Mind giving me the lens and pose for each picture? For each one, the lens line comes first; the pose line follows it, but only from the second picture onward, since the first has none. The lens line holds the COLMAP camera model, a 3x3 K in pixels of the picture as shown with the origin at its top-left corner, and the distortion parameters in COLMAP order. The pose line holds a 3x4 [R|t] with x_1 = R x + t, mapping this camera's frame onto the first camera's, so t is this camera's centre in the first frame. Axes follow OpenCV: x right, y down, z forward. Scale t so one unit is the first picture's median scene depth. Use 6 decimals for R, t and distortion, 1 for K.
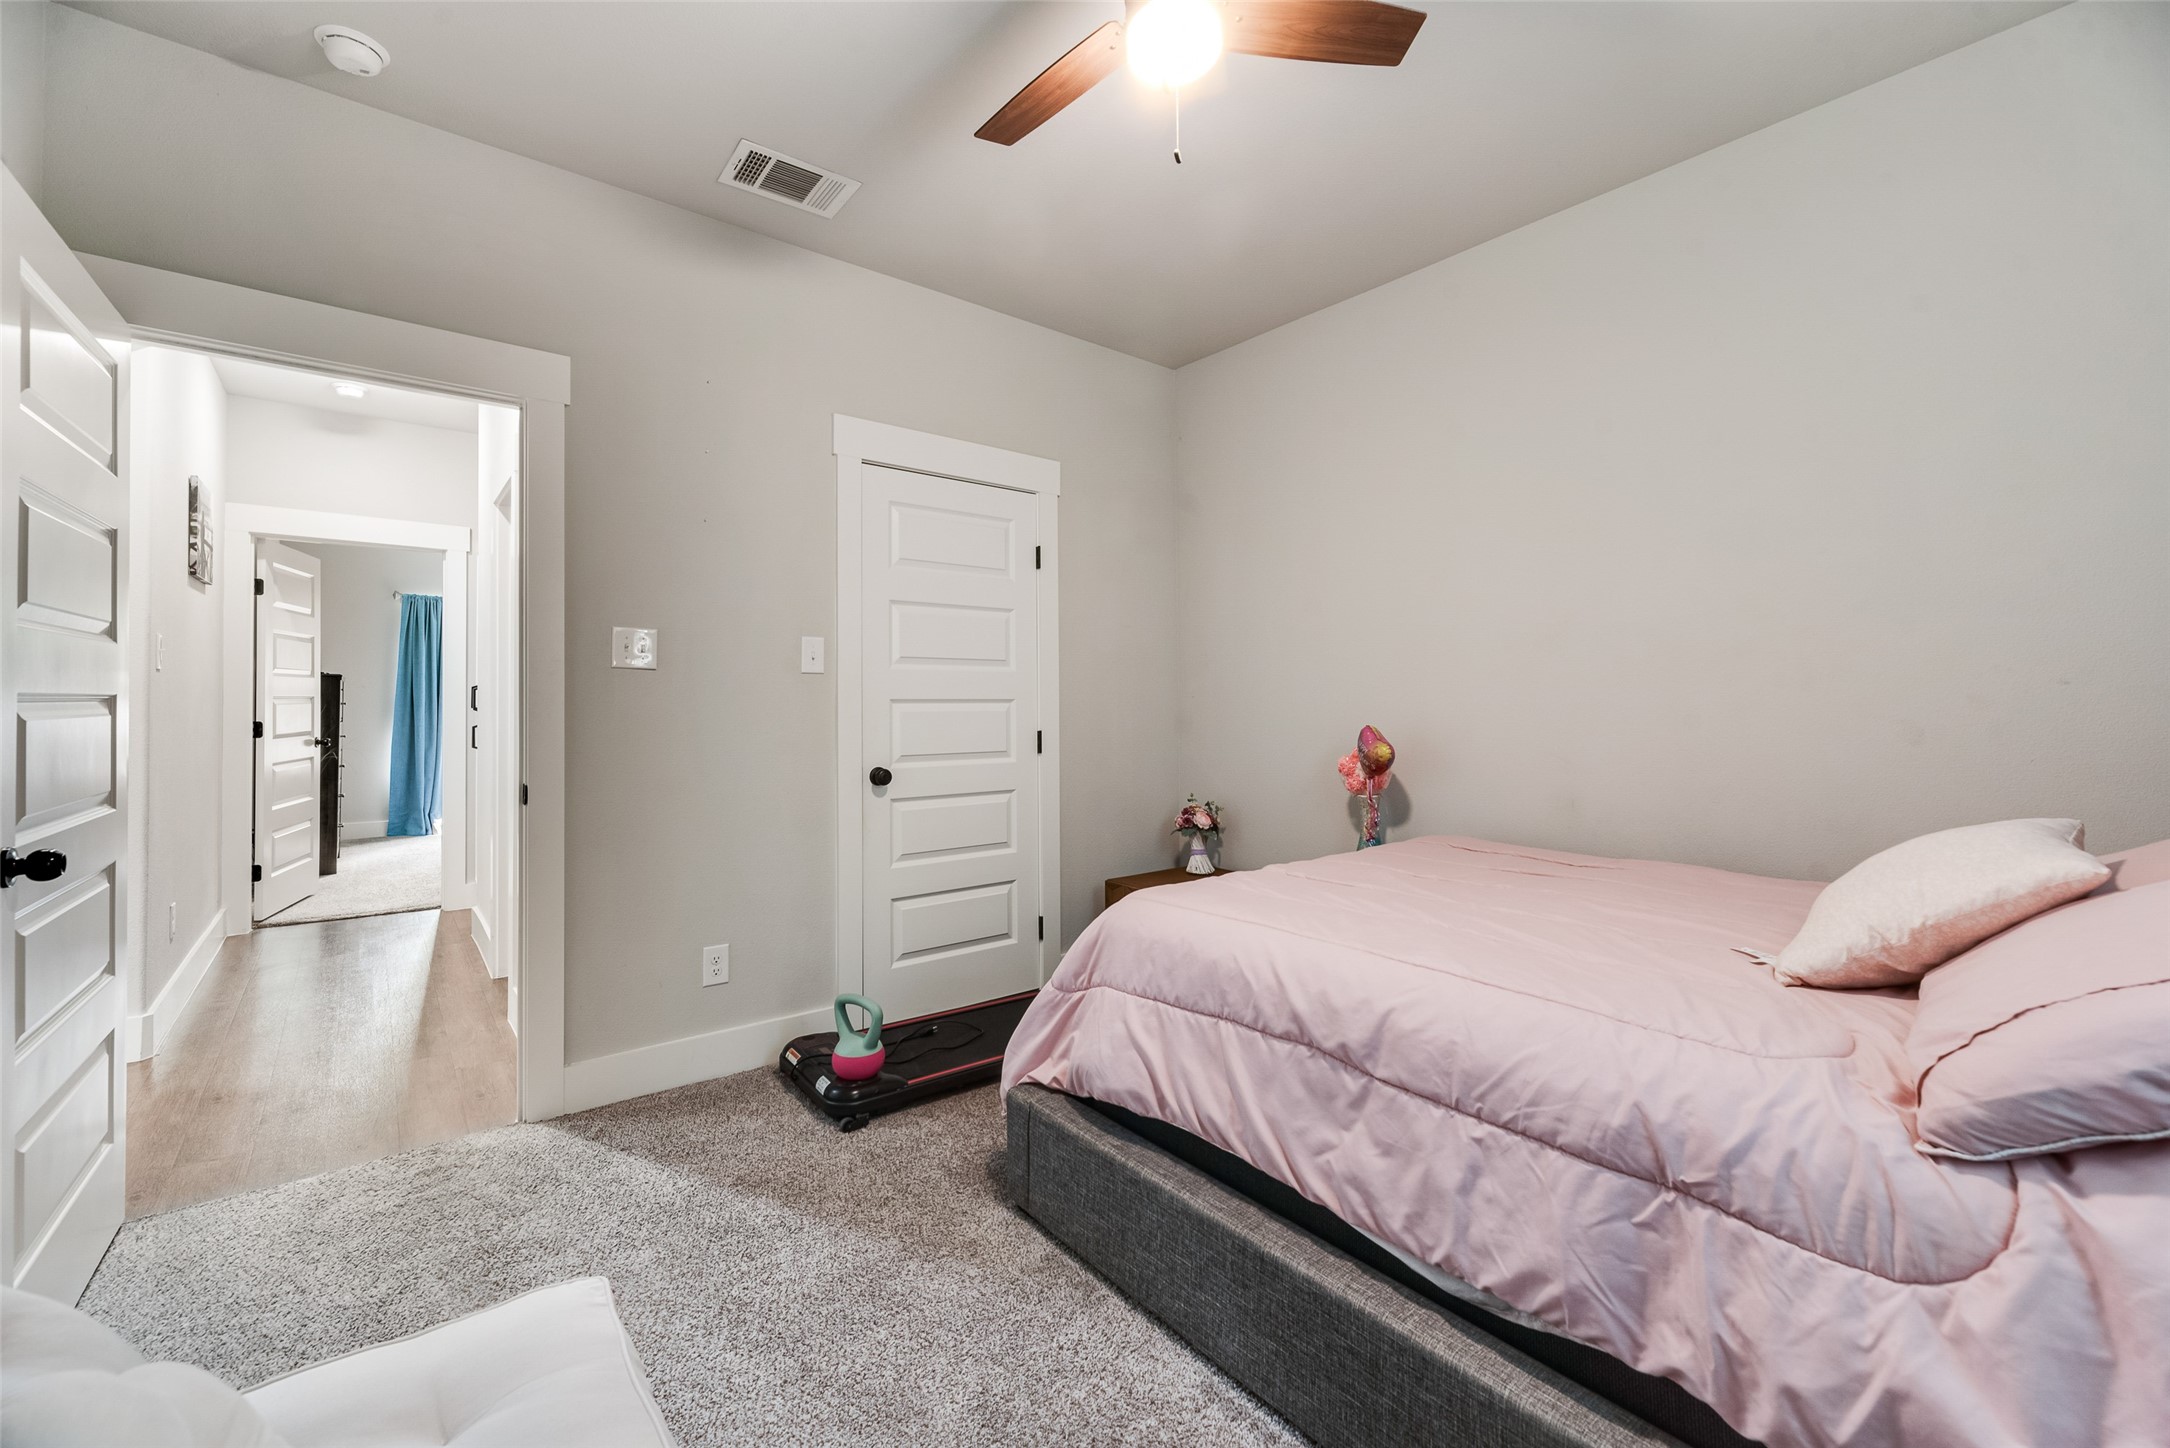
lens RADIAL K [[883.3, 0, 1085.0], [0, 883.3, 724.0], [0, 0, 1]] dist [-0.001494, 0.000014]
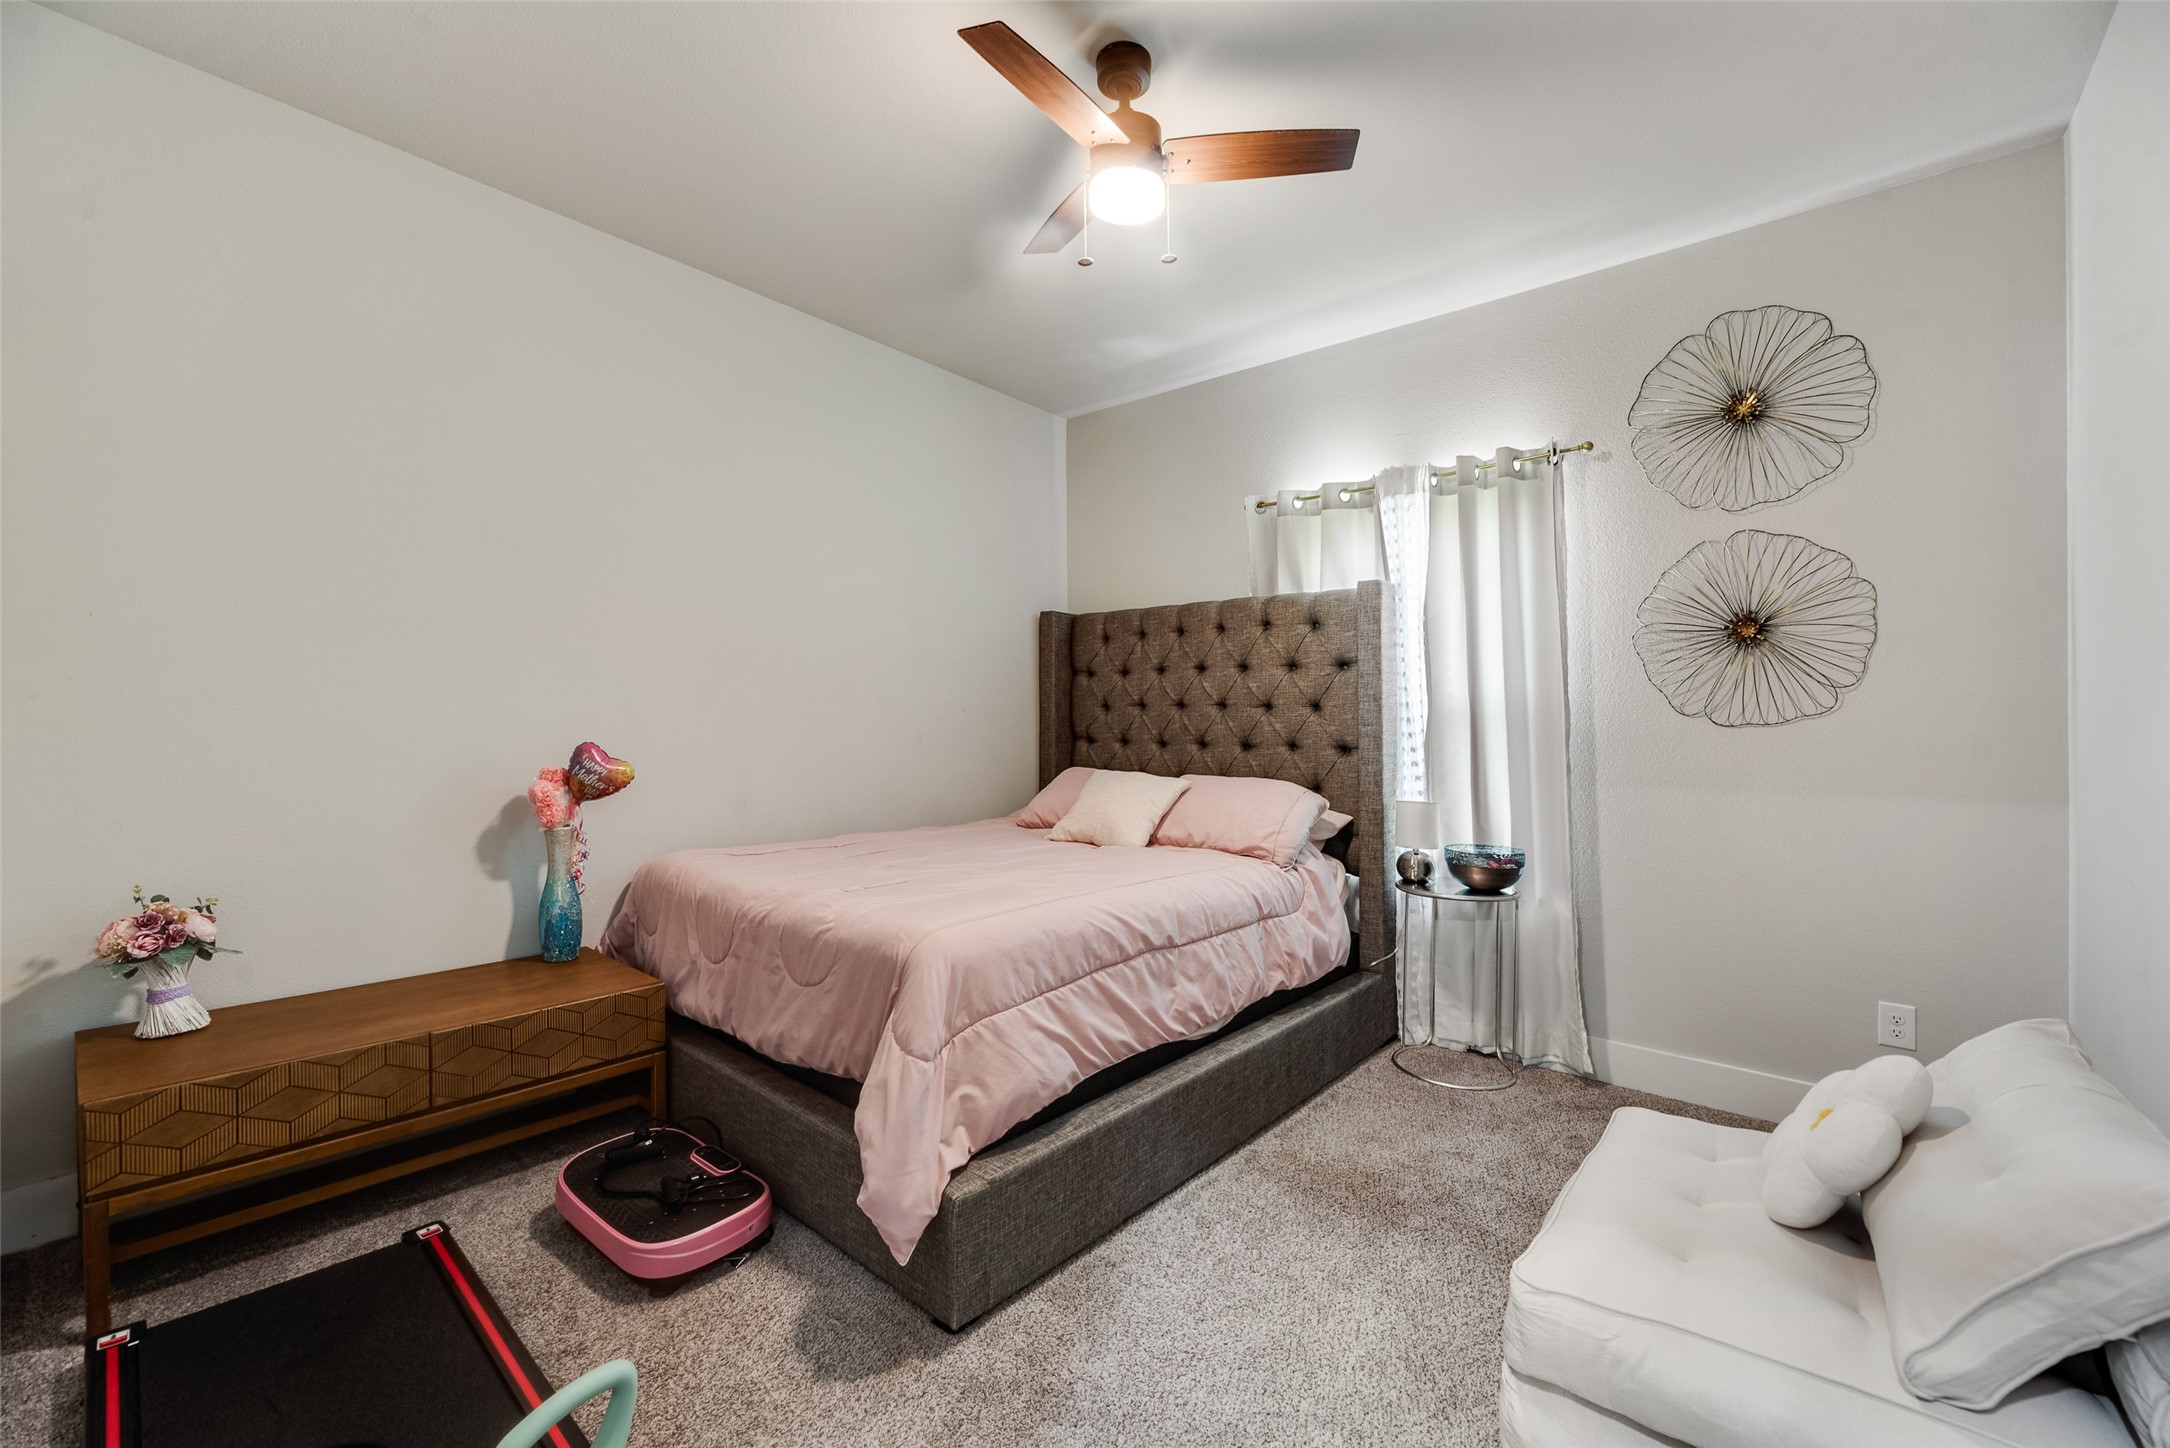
lens RADIAL K [[883.3, 0, 1085.0], [0, 883.3, 724.0], [0, 0, 1]] dist [-0.001494, 0.000014]
pose [[-0.184494, -0.004621, 0.982823, -1.165135], [0.001130, 0.999987, 0.004914, -0.030894], [-0.982833, 0.002017, -0.184487, 1.333053]]
